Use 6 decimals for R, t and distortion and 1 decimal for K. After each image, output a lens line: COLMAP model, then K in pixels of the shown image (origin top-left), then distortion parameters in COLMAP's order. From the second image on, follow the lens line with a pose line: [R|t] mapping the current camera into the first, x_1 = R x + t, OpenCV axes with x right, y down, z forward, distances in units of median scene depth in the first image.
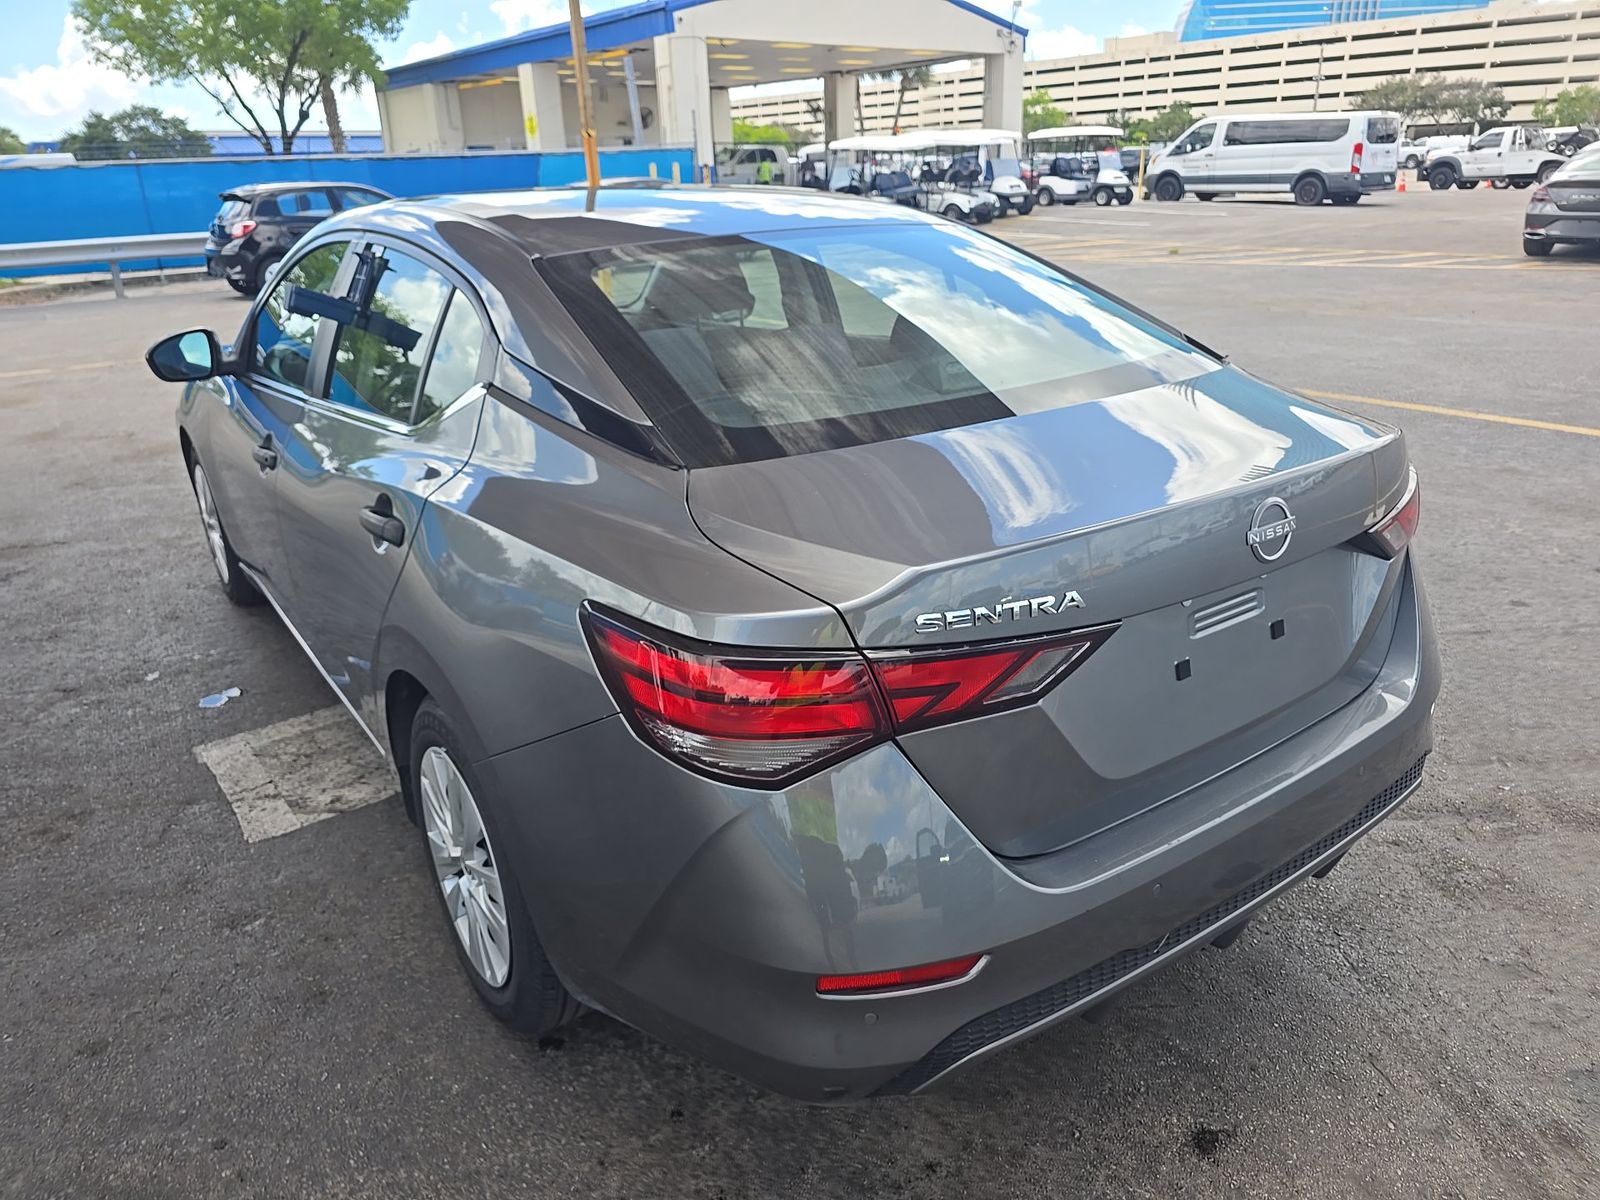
lens RADIAL K [[1091.5, 0, 814.2], [0, 1091.5, 609.2], [0, 0, 1]] dist [0.040494, -0.036483]
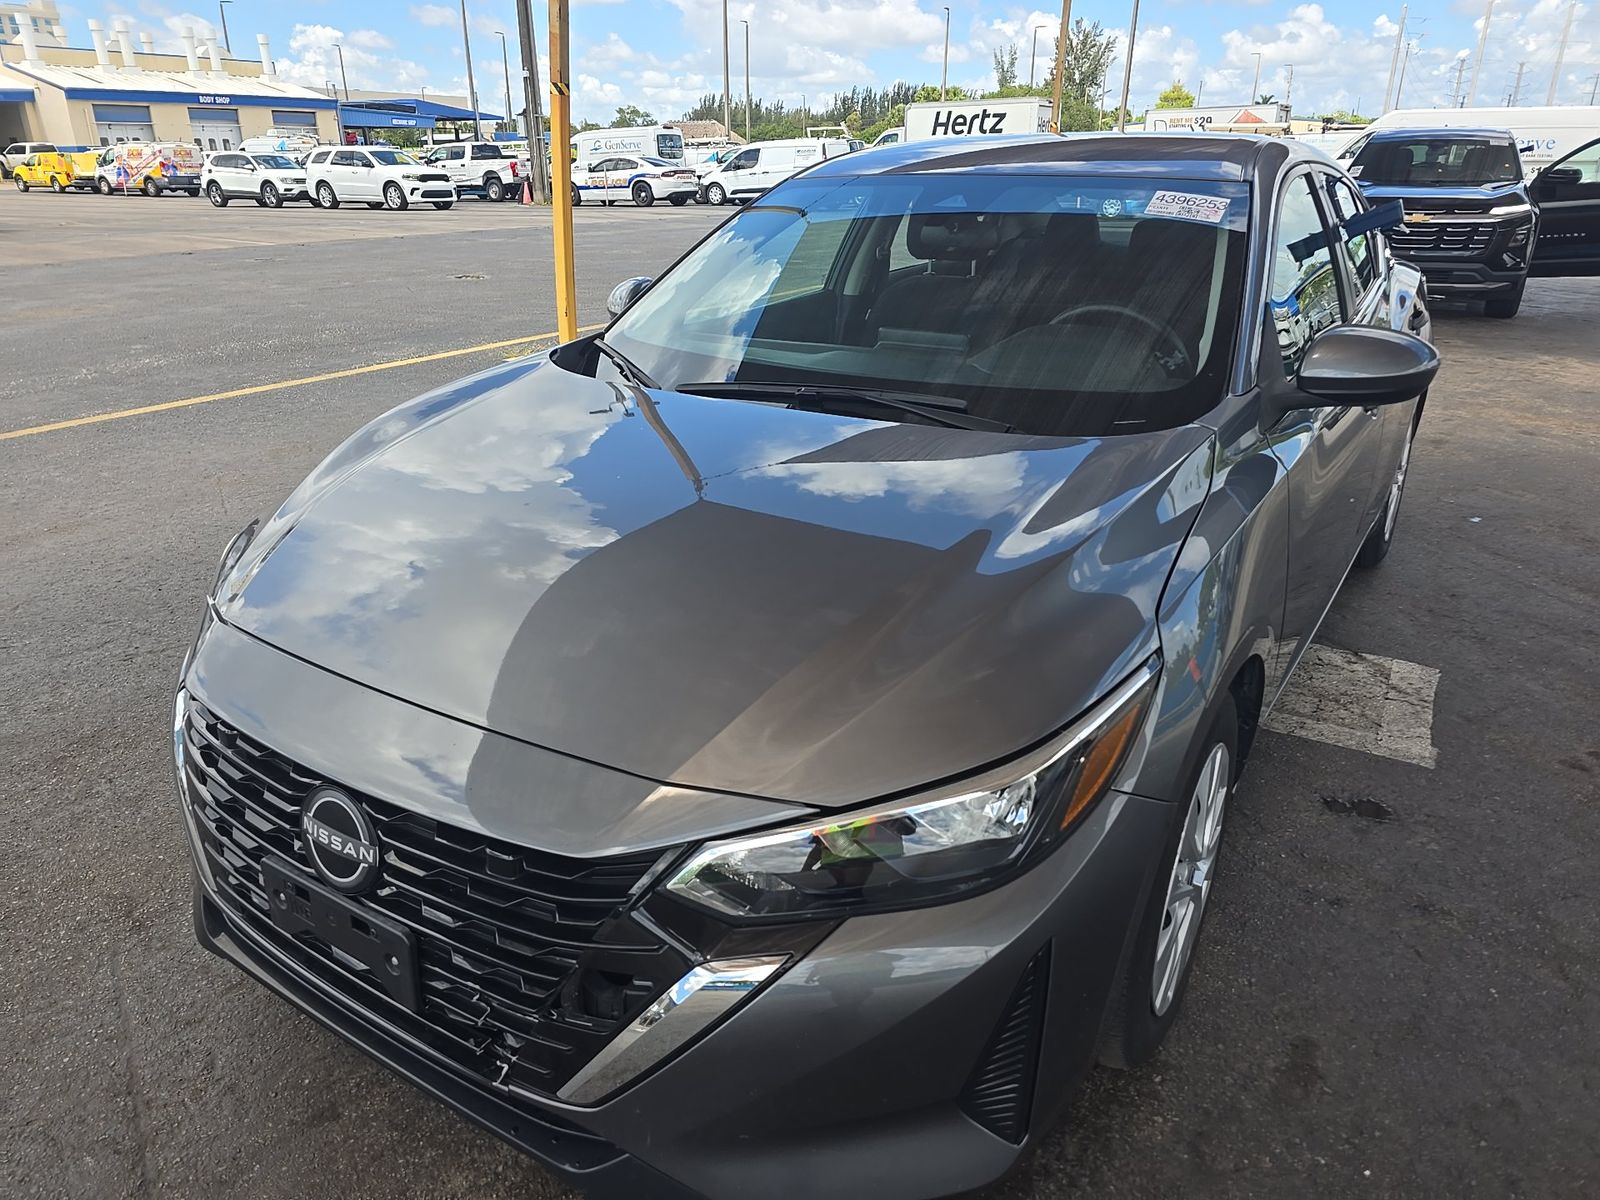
lens RADIAL K [[1091.5, 0, 799.6], [0, 1091.5, 599.5], [0, 0, 1]] dist [0.040494, -0.036483]
pose [[-0.366450, -0.305528, 0.878844, -1.184422], [0.390196, 0.807014, 0.443256, -0.589746], [-0.844667, 0.505352, -0.176514, 1.625416]]
